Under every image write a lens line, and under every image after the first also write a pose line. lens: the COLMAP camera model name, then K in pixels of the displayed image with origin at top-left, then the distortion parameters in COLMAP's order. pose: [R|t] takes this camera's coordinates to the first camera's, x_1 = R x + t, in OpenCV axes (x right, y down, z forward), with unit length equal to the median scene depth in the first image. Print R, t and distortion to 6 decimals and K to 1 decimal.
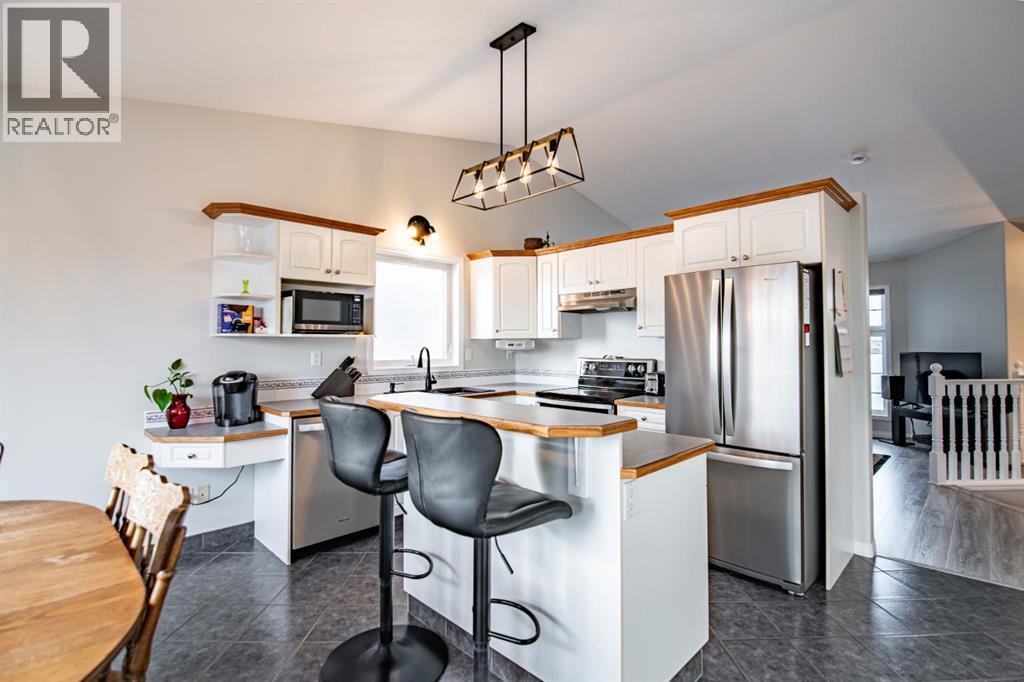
lens RADIAL K [[494.4, 0, 512.0], [0, 494.4, 341.0], [0, 0, 1]] dist [-0.004257, -0.001323]
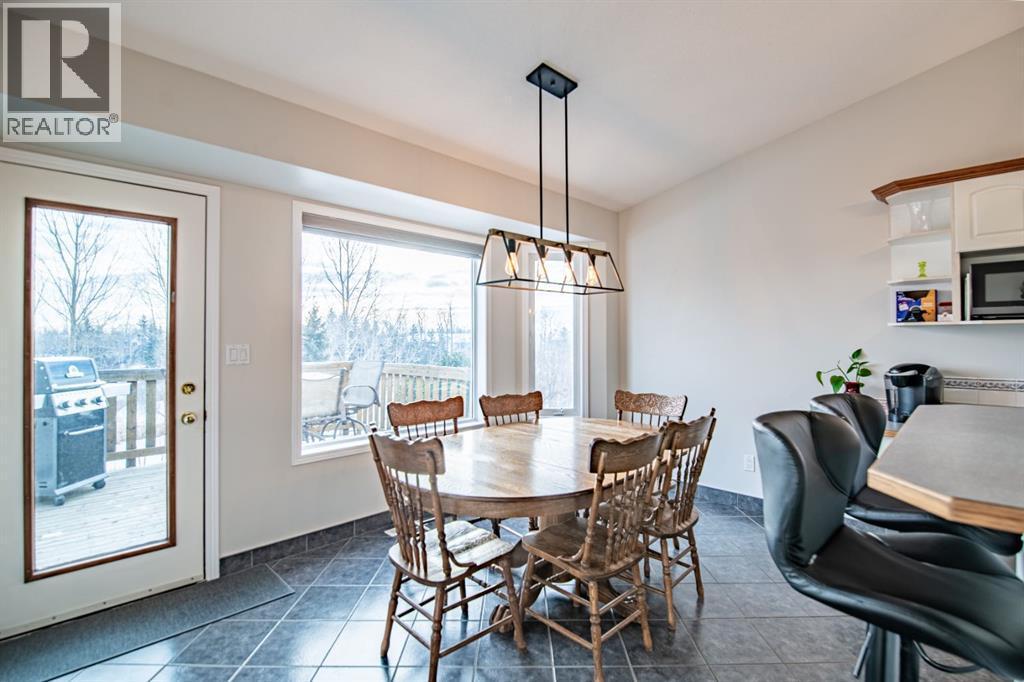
lens RADIAL K [[466.3, 0, 516.7], [0, 466.3, 339.0], [0, 0, 1]] dist [-0.001575, -0.004113]
pose [[0.004561, 0.003388, -0.999984, 0.294232], [0.014433, 0.999890, 0.003453, 0.001863], [0.999885, -0.014448, 0.004511, 0.266505]]
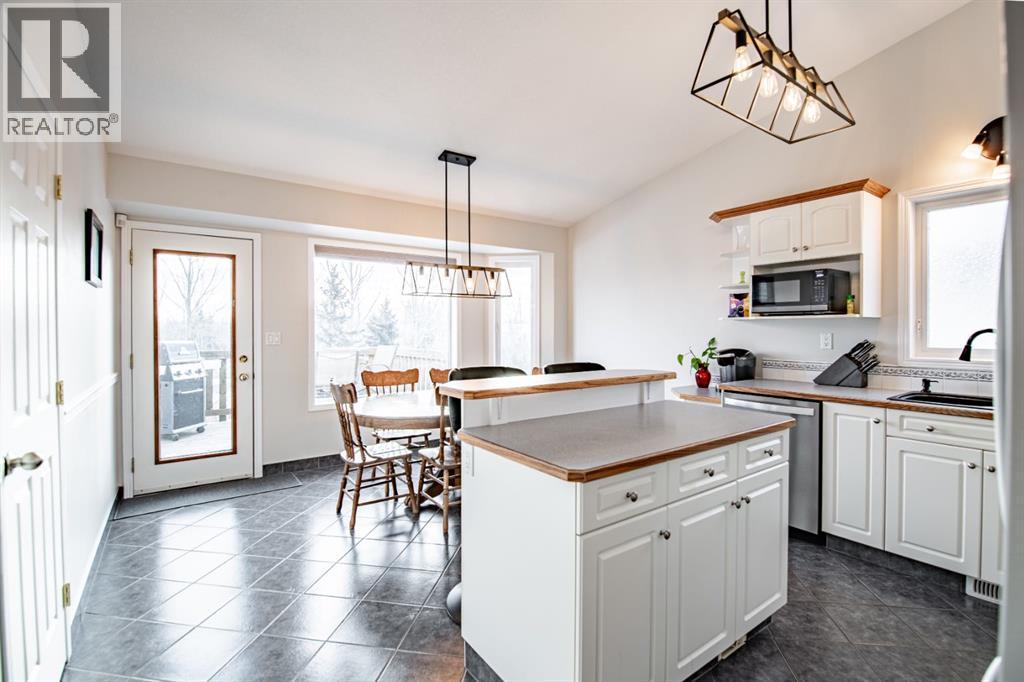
lens RADIAL K [[461.8, 0, 506.7], [0, 461.8, 339.5], [0, 0, 1]] dist [0.012469, -0.000174]
pose [[-0.158681, 0.024712, -0.987021, 0.643261], [0.011794, 0.999663, 0.023132, 0.005802], [0.987259, -0.007970, -0.158919, 0.626246]]
